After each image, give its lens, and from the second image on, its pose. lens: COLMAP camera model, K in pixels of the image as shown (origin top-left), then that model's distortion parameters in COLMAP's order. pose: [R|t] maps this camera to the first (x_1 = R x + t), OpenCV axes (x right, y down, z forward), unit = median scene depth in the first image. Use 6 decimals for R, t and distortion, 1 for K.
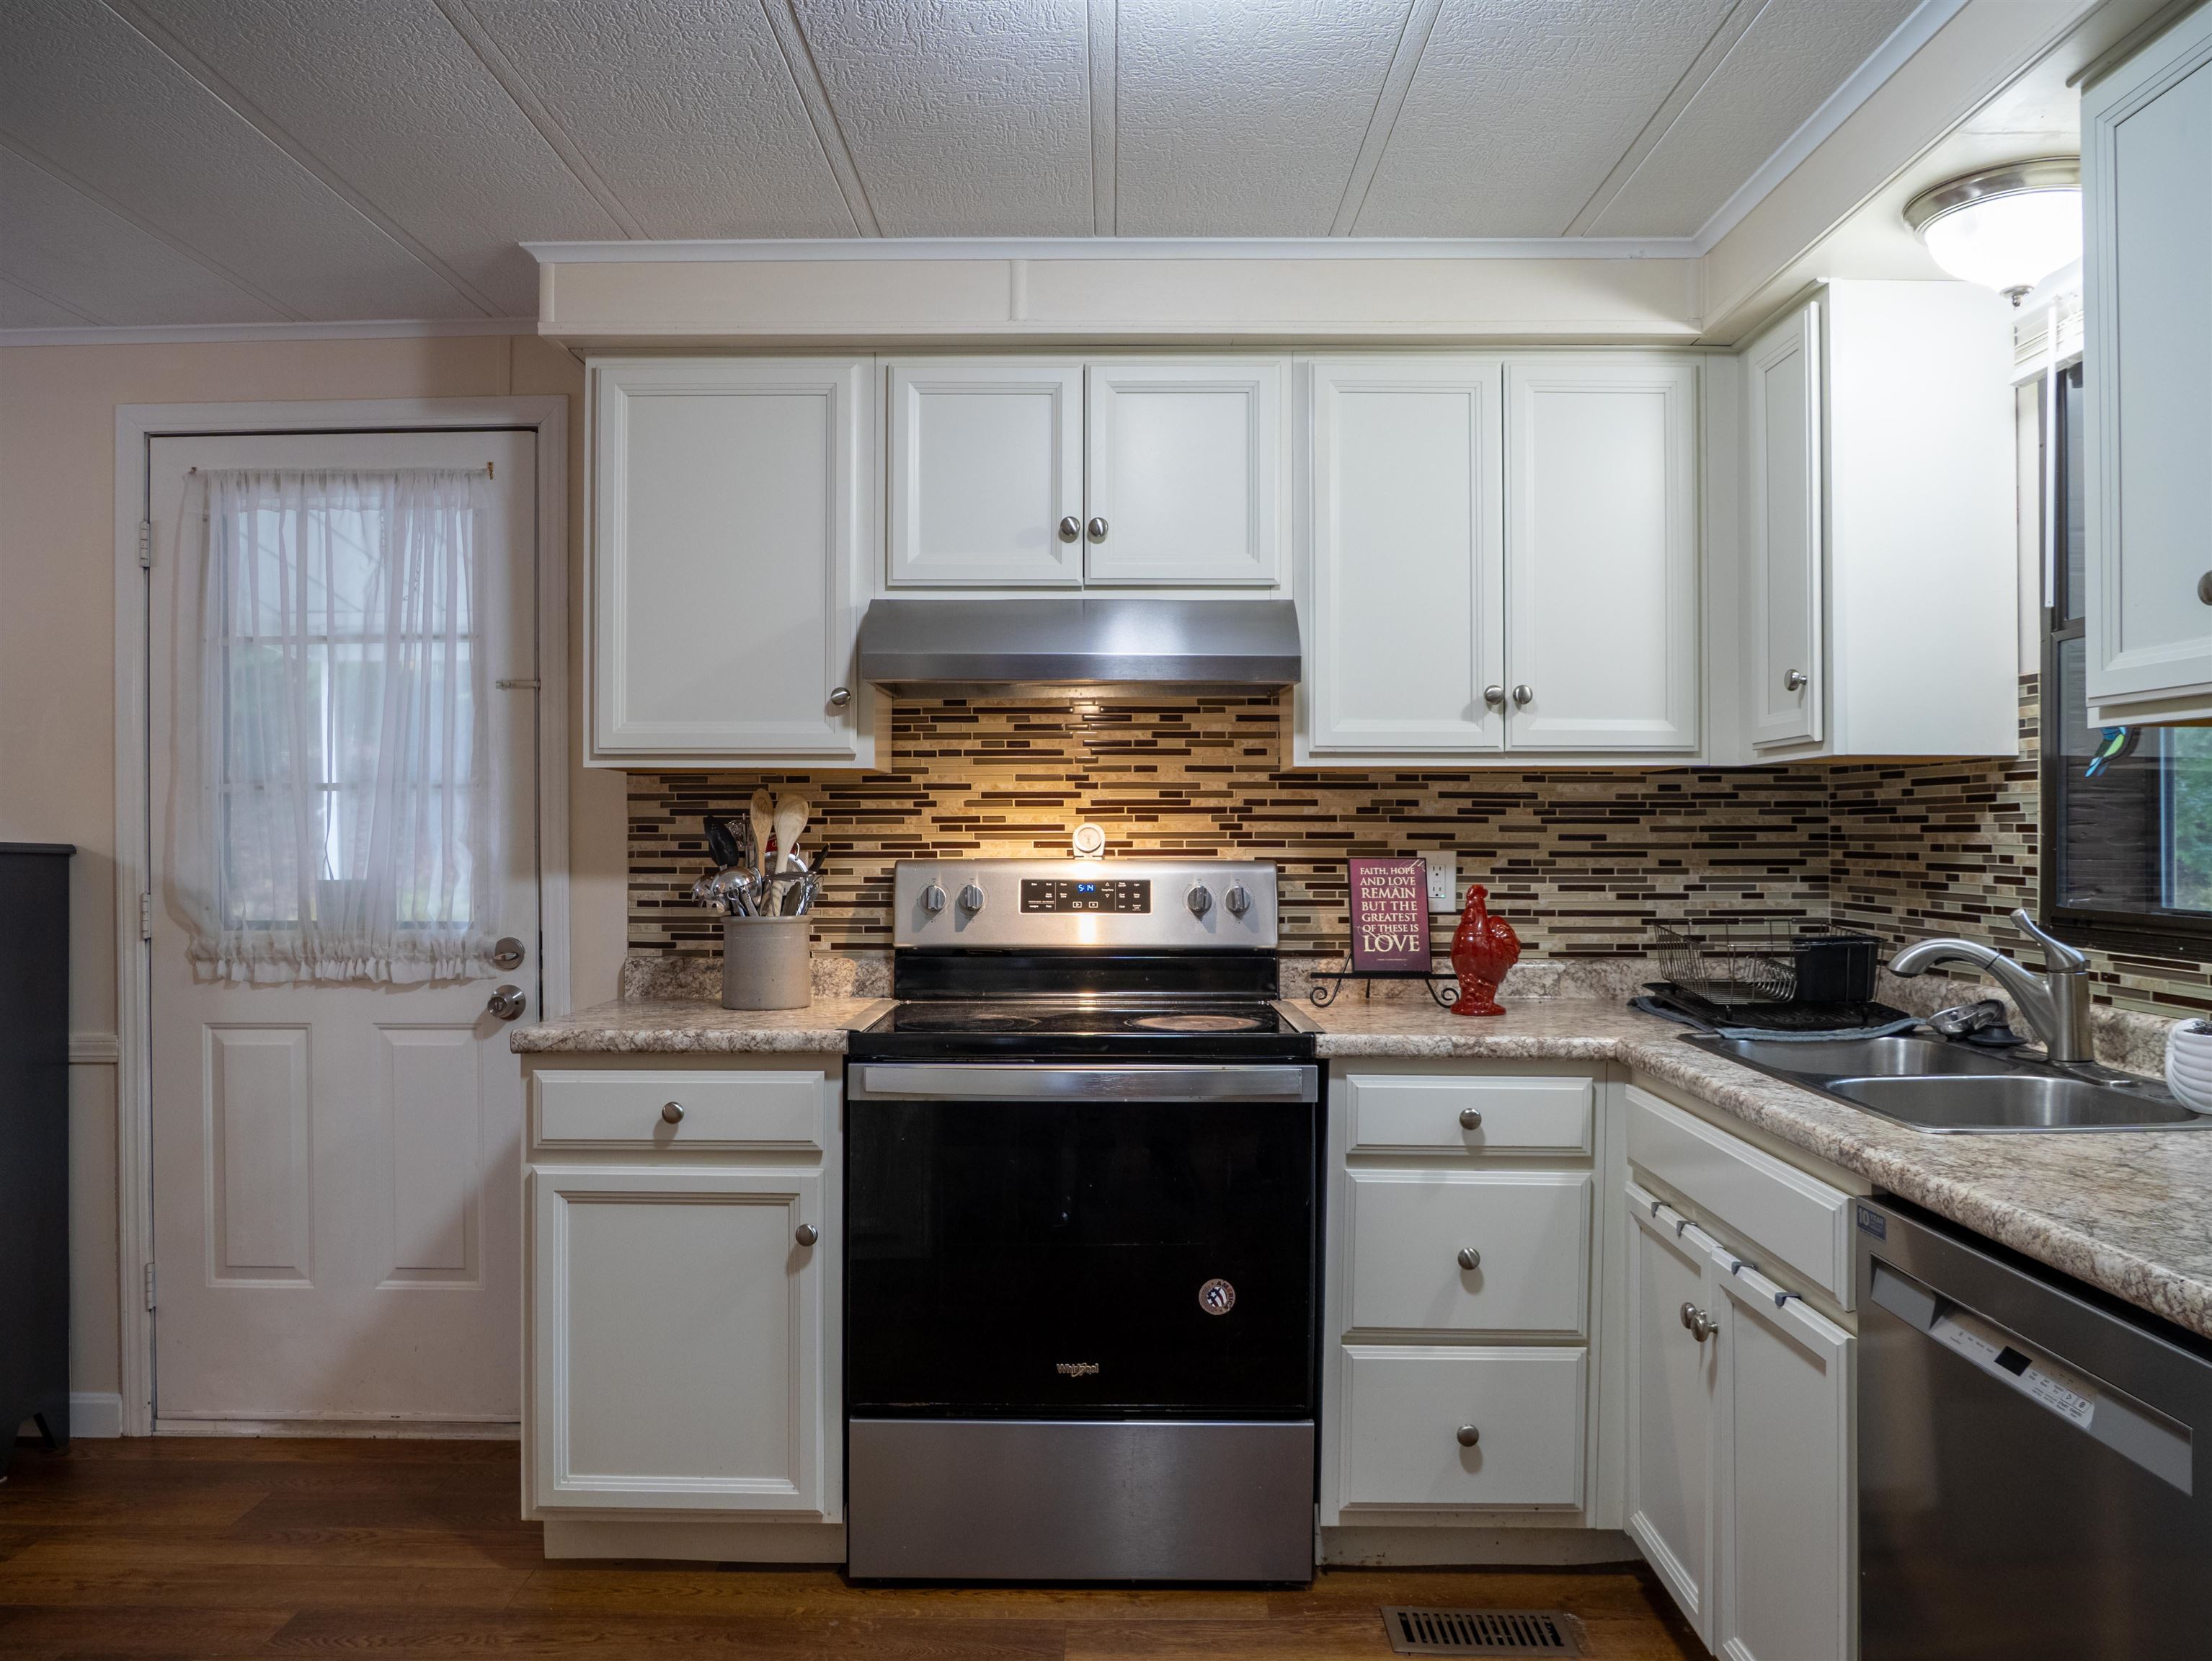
lens RADIAL K [[1603.6, 0, 1106.0], [0, 1603.6, 830.5], [0, 0, 1]] dist [-0.059258, 0.032635]
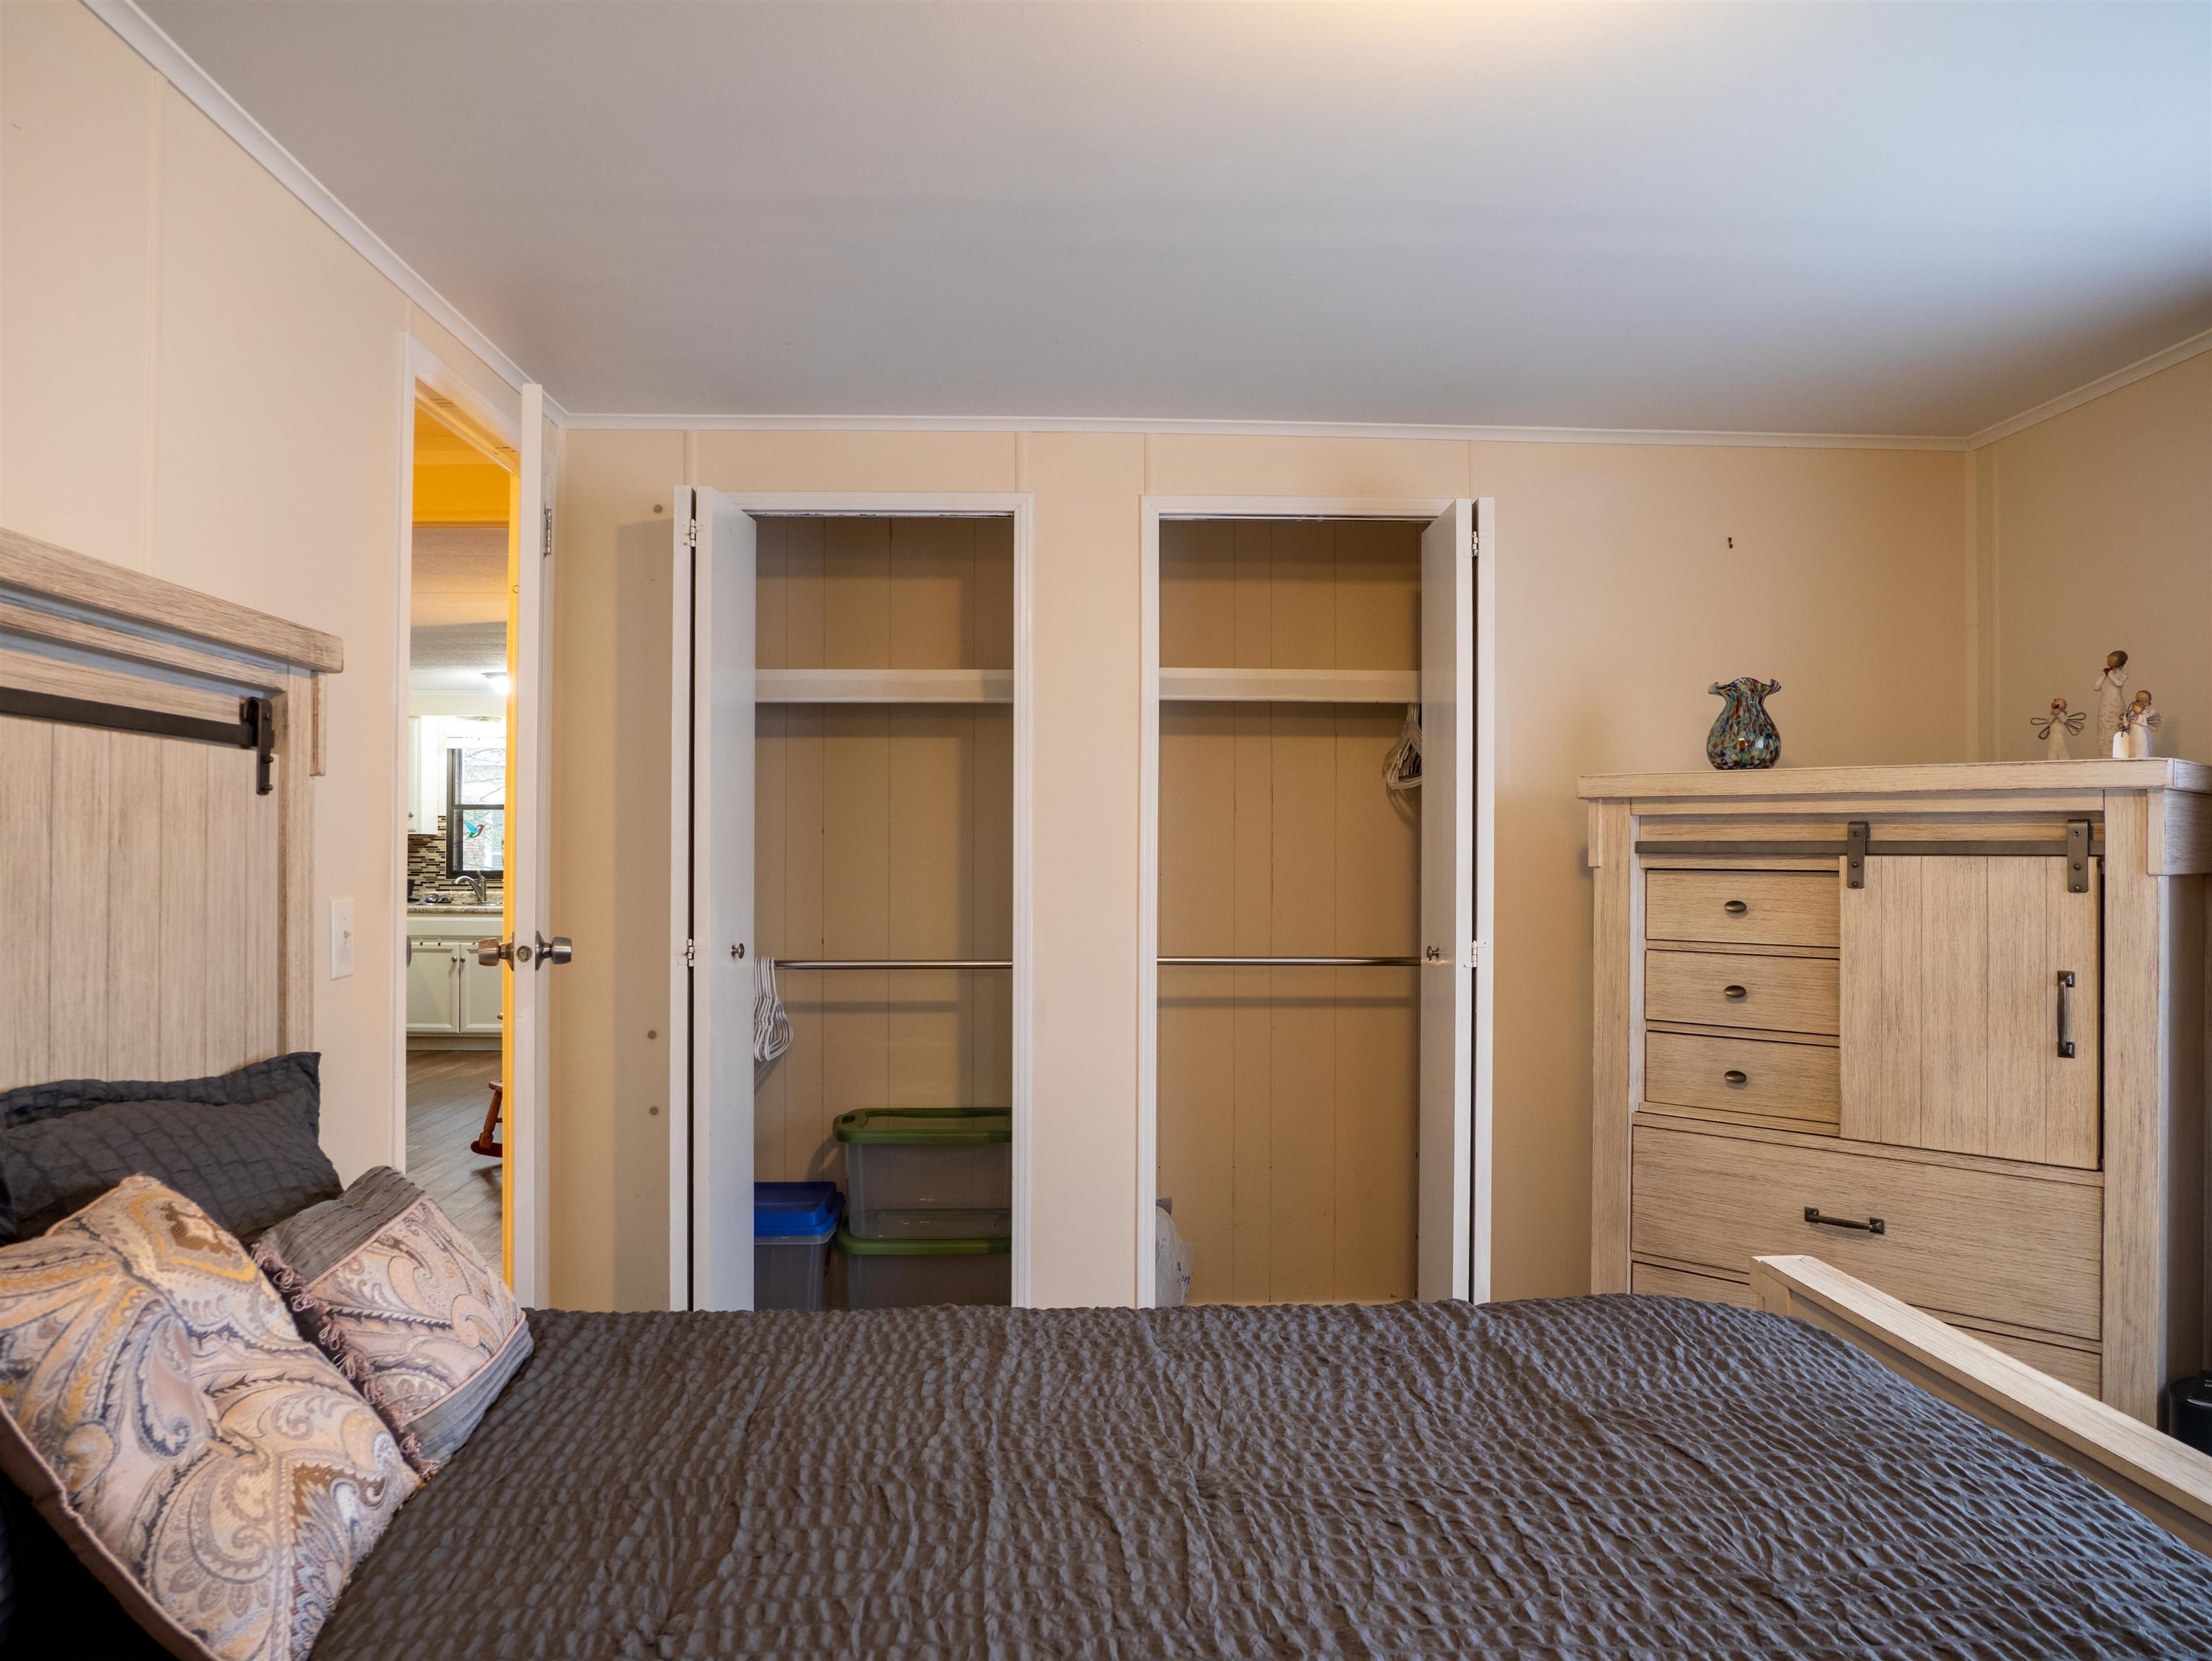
lens RADIAL K [[1577.3, 0, 1099.2], [0, 1577.3, 828.5], [0, 0, 1]] dist [-0.055313, 0.027303]
pose [[-0.052800, 0.013475, 0.998514, -2.877037], [-0.001536, 0.999907, -0.013575, -0.008094], [-0.998604, -0.002251, -0.052774, -0.419712]]
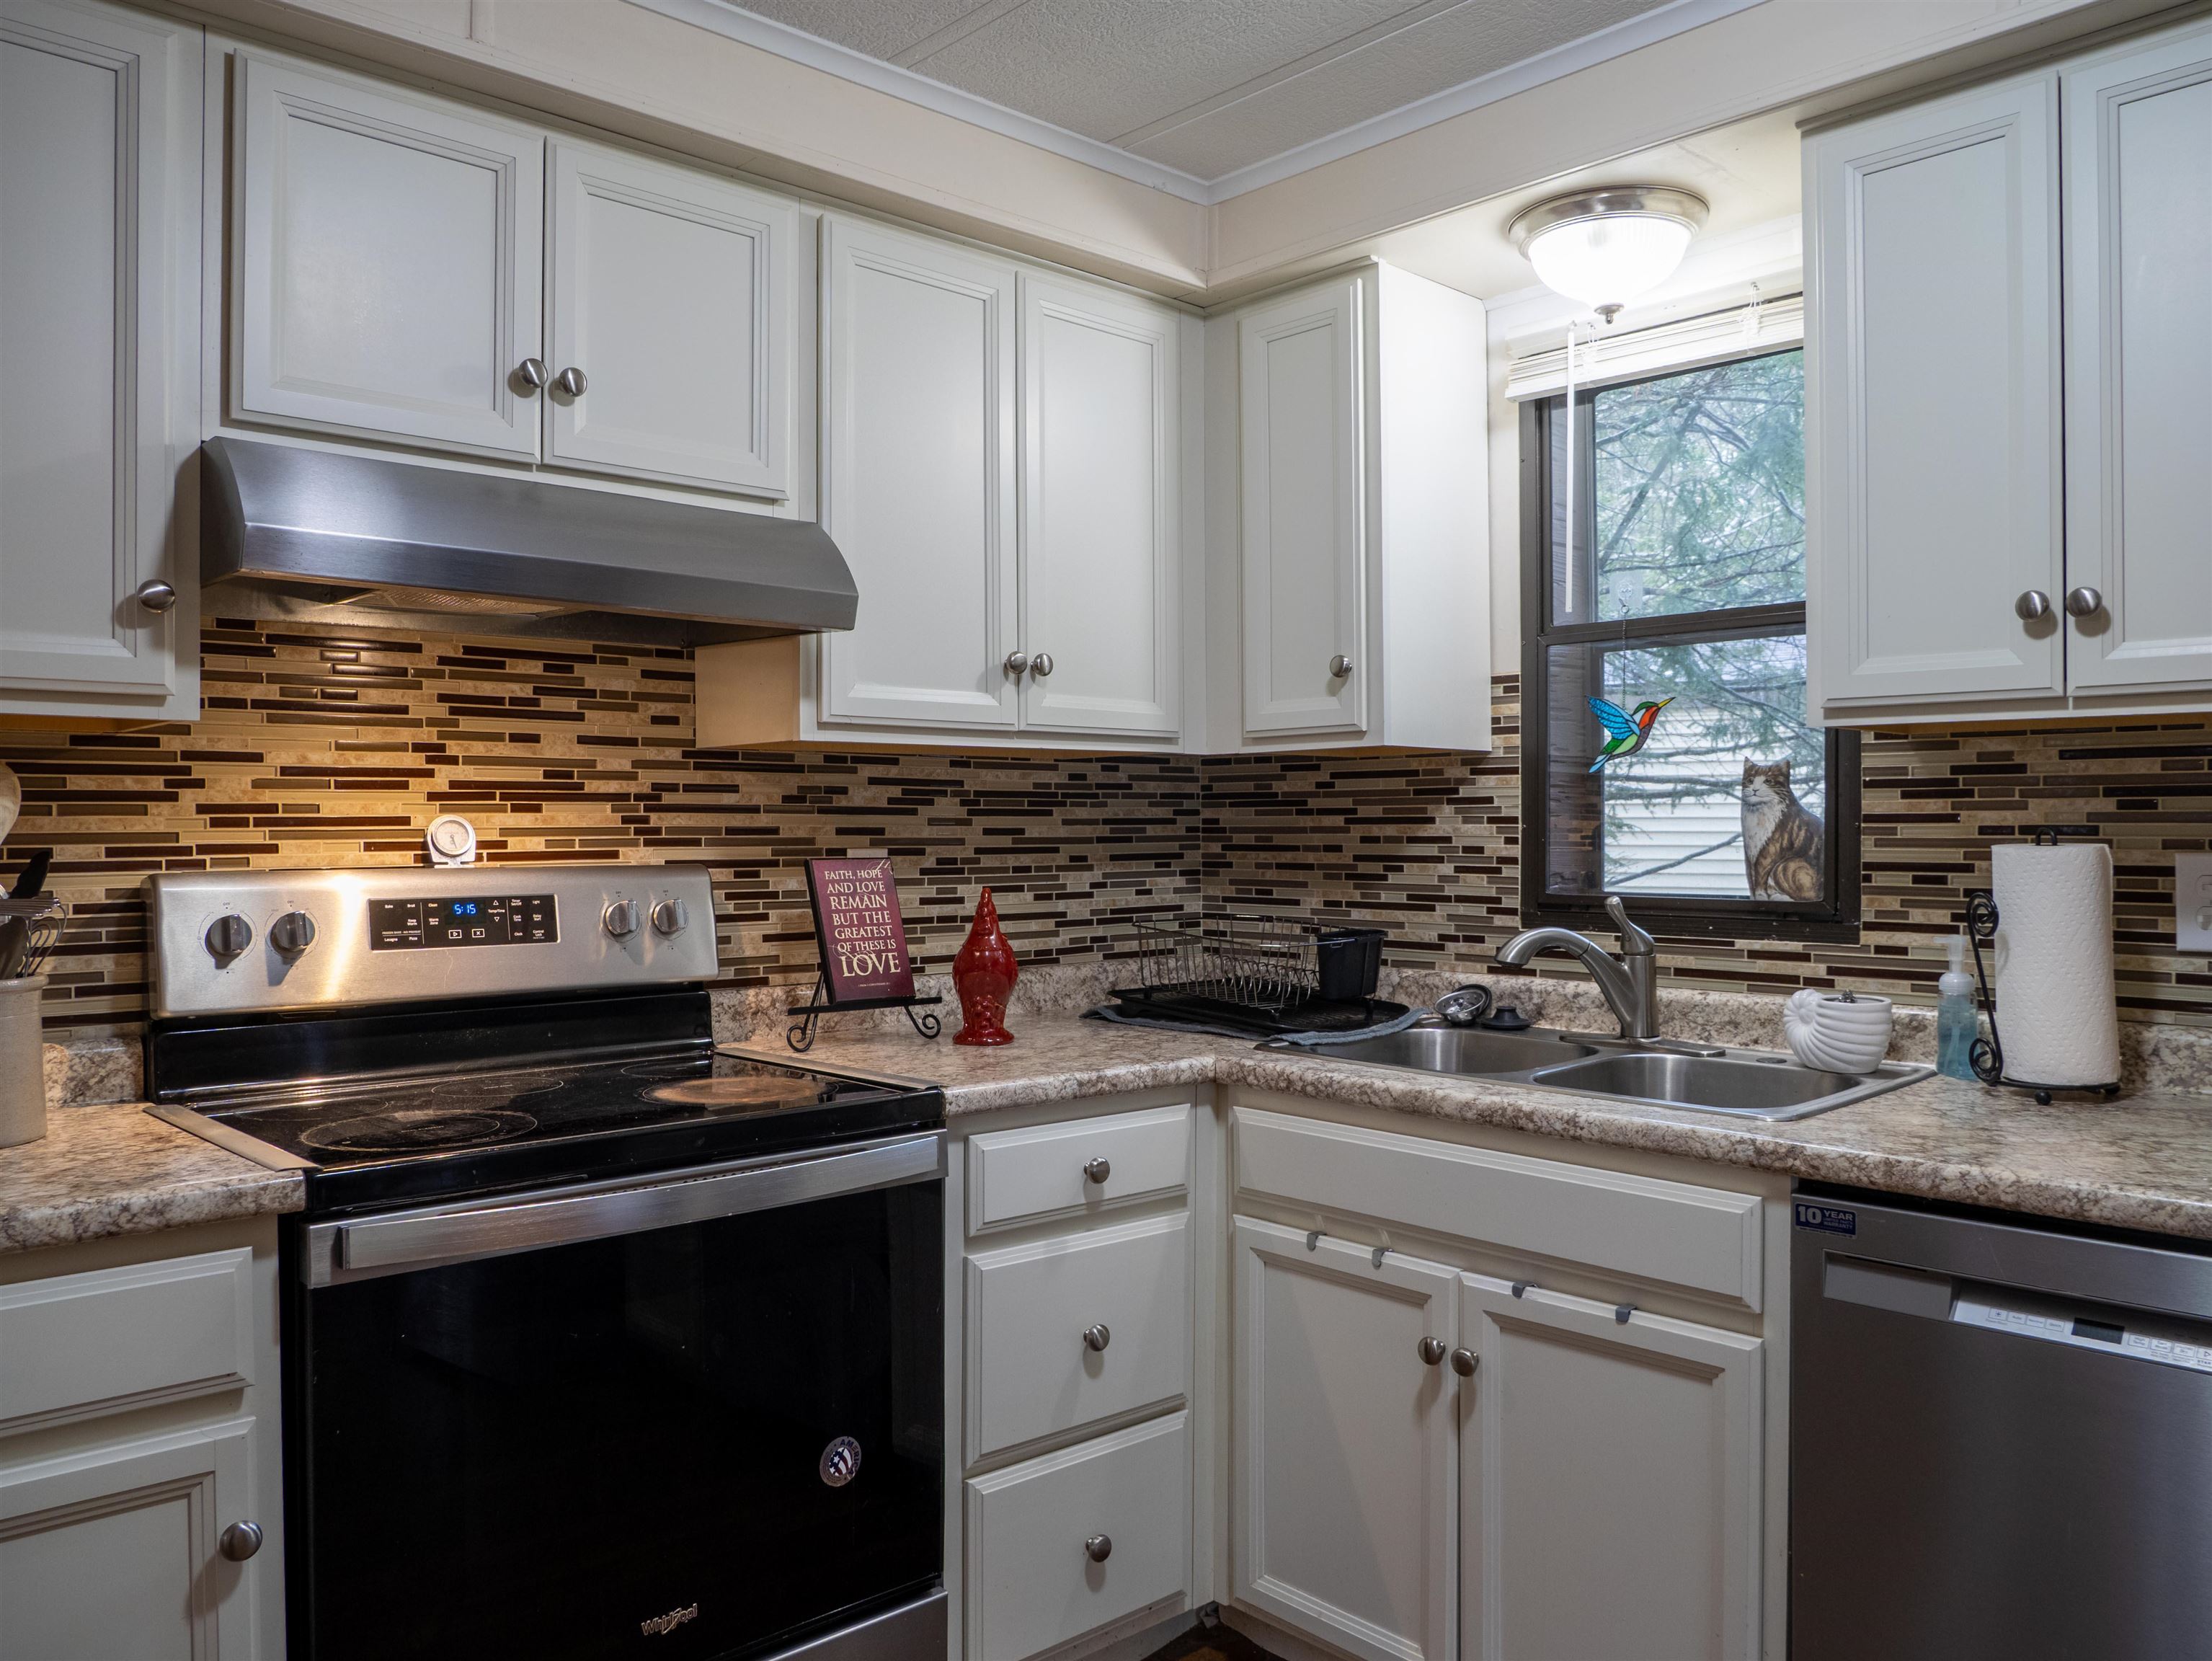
lens RADIAL K [[1641.1, 0, 1106.0], [0, 1641.1, 830.5], [0, 0, 1]] dist [-0.057448, 0.027419]
pose [[0.728386, -0.004840, 0.685150, -0.282205], [0.002827, 0.999988, 0.004059, 0.000198], [-0.685161, -0.001019, 0.728391, 0.300167]]
